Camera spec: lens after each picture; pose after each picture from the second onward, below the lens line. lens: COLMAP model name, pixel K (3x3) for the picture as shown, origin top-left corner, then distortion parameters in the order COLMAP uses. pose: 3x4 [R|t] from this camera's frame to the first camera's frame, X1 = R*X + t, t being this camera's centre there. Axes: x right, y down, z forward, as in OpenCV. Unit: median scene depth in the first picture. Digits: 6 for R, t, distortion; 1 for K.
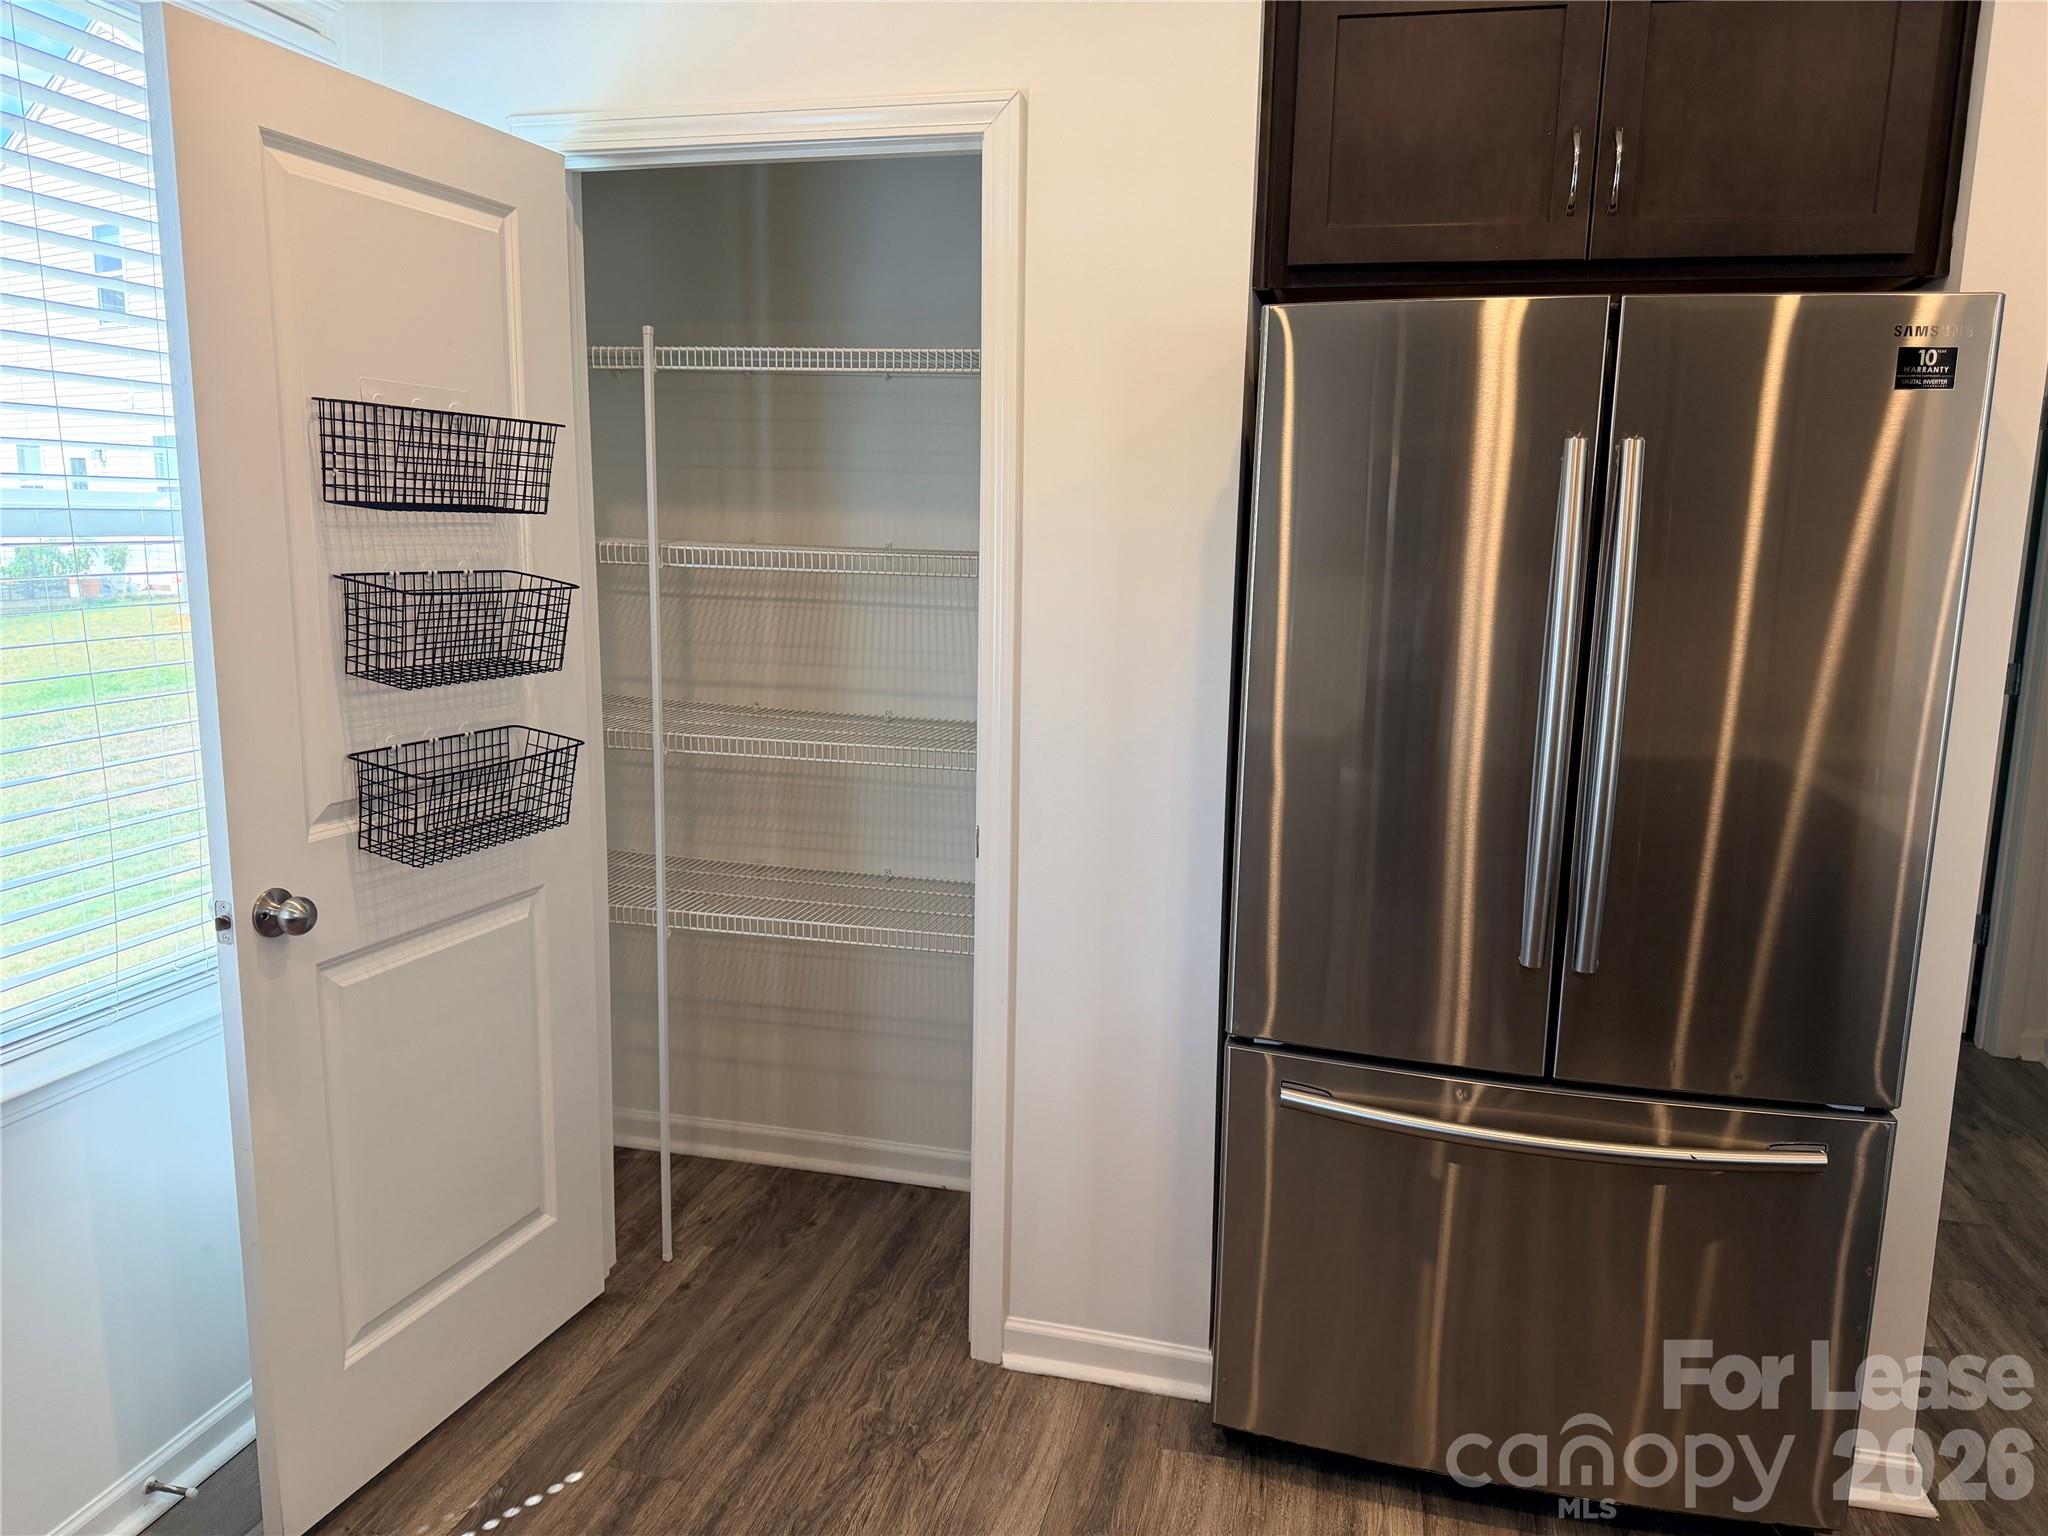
lens RADIAL K [[1447.7, 0, 1009.6], [0, 1447.7, 774.3], [0, 0, 1]] dist [0.150643, -0.244422]
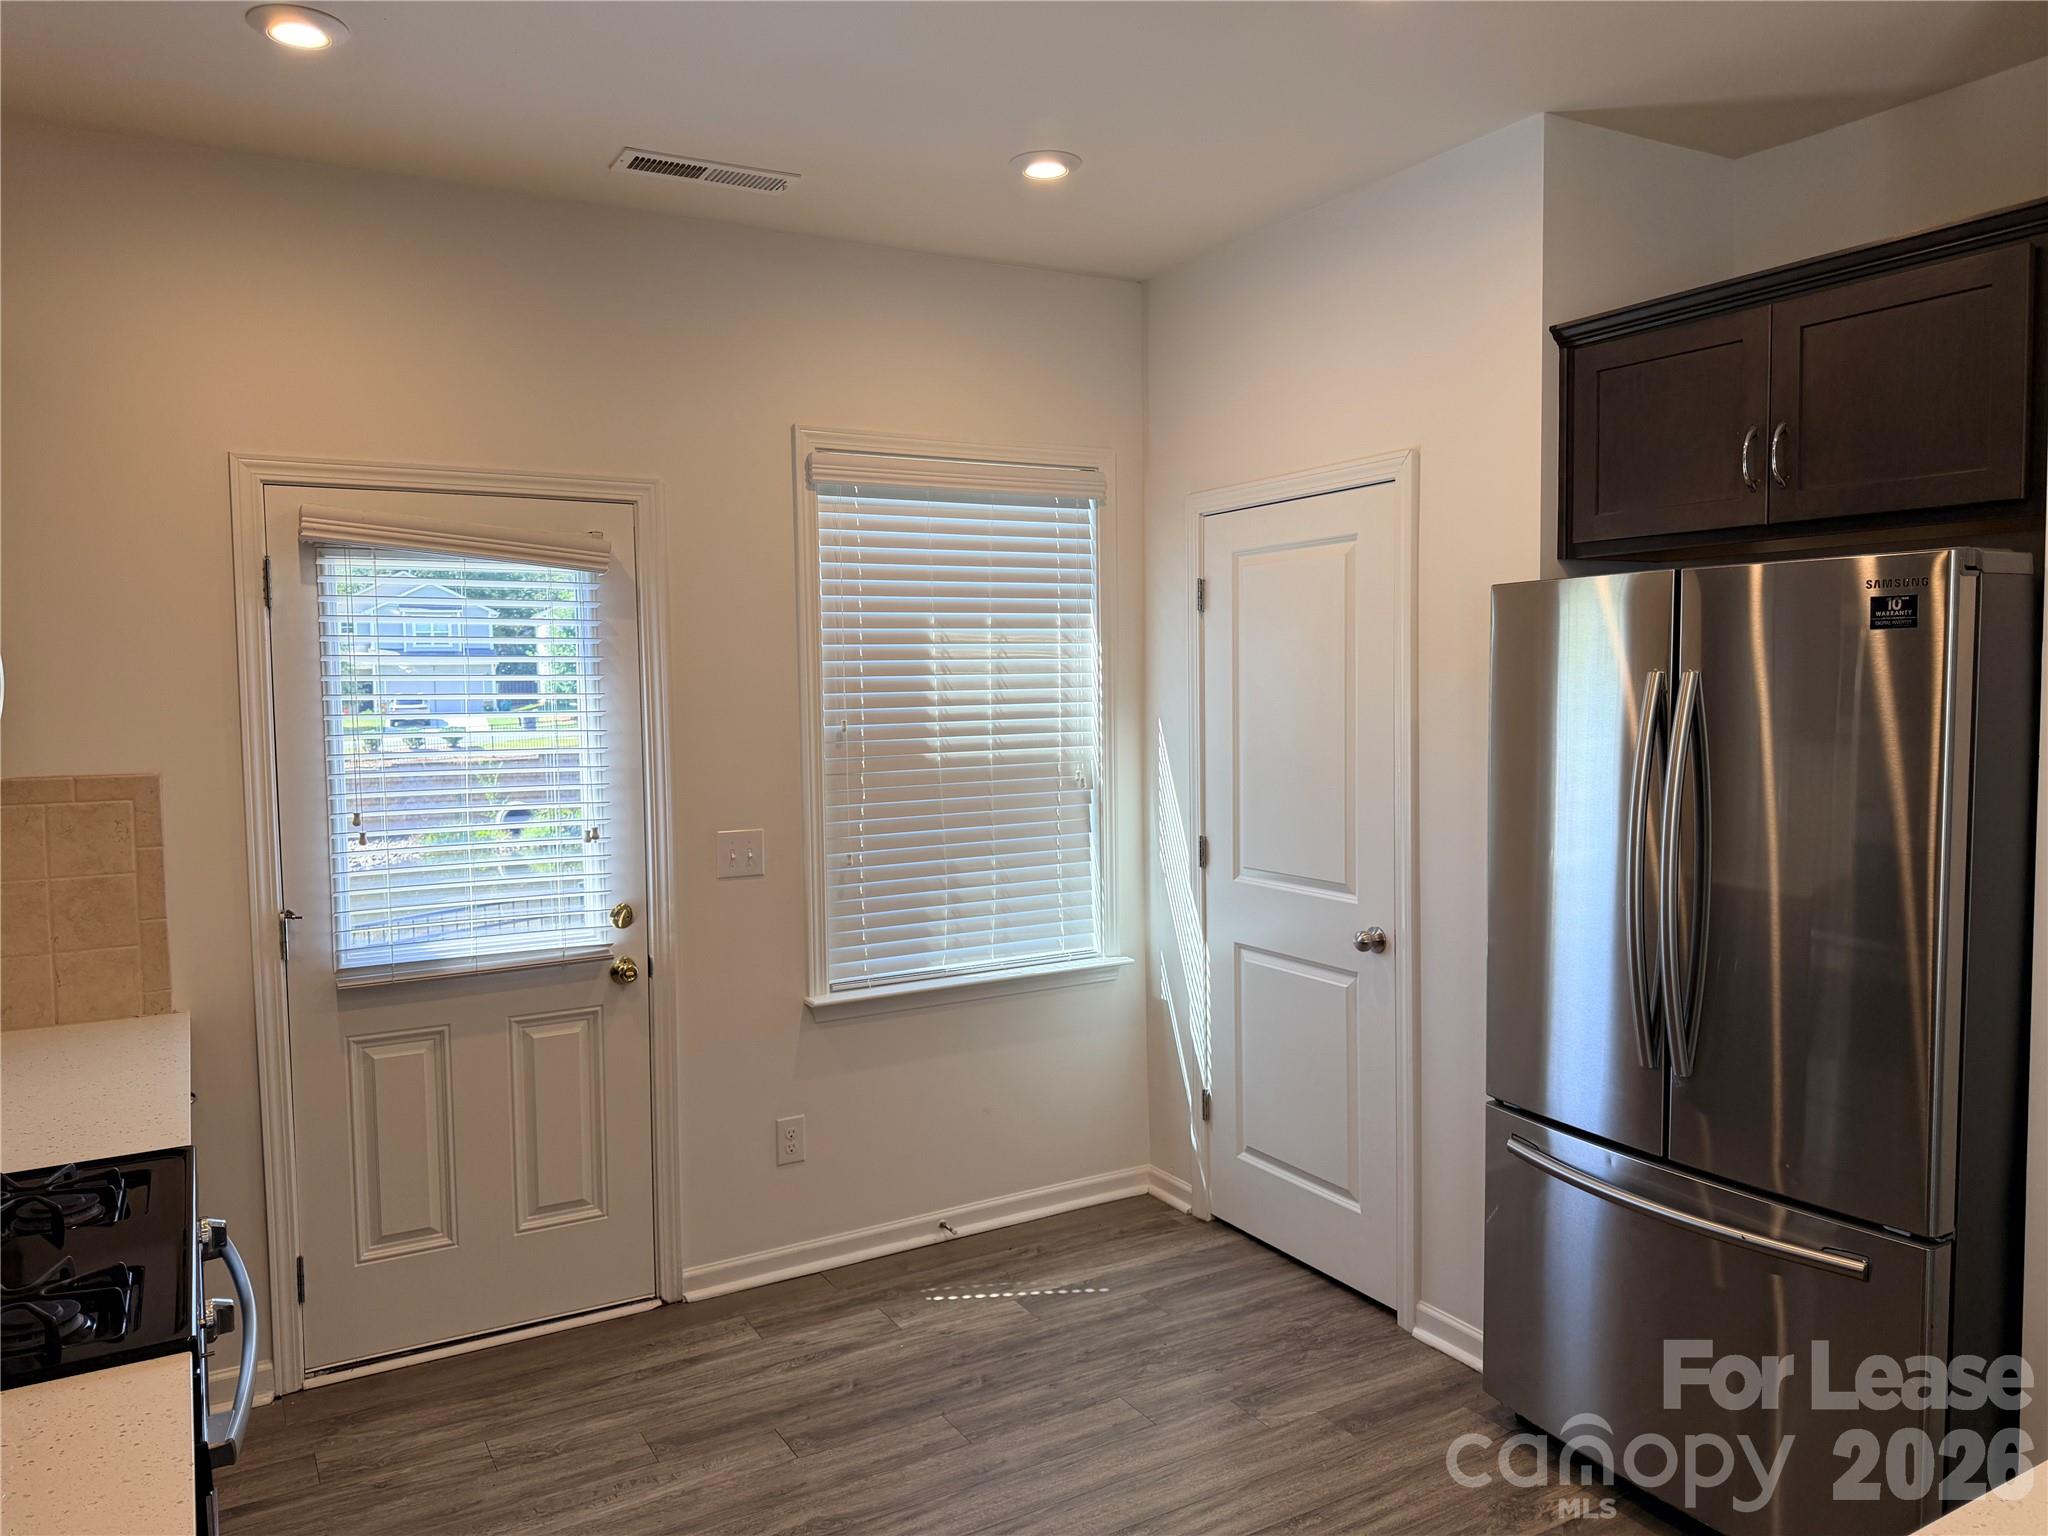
lens RADIAL K [[1447.7, 0, 1009.6], [0, 1447.7, 774.3], [0, 0, 1]] dist [0.150643, -0.244422]
pose [[0.686959, 0.016140, -0.726517, 0.818738], [-0.086589, 0.994449, -0.059782, -0.002235], [0.721519, 0.103976, 0.684543, -0.297618]]
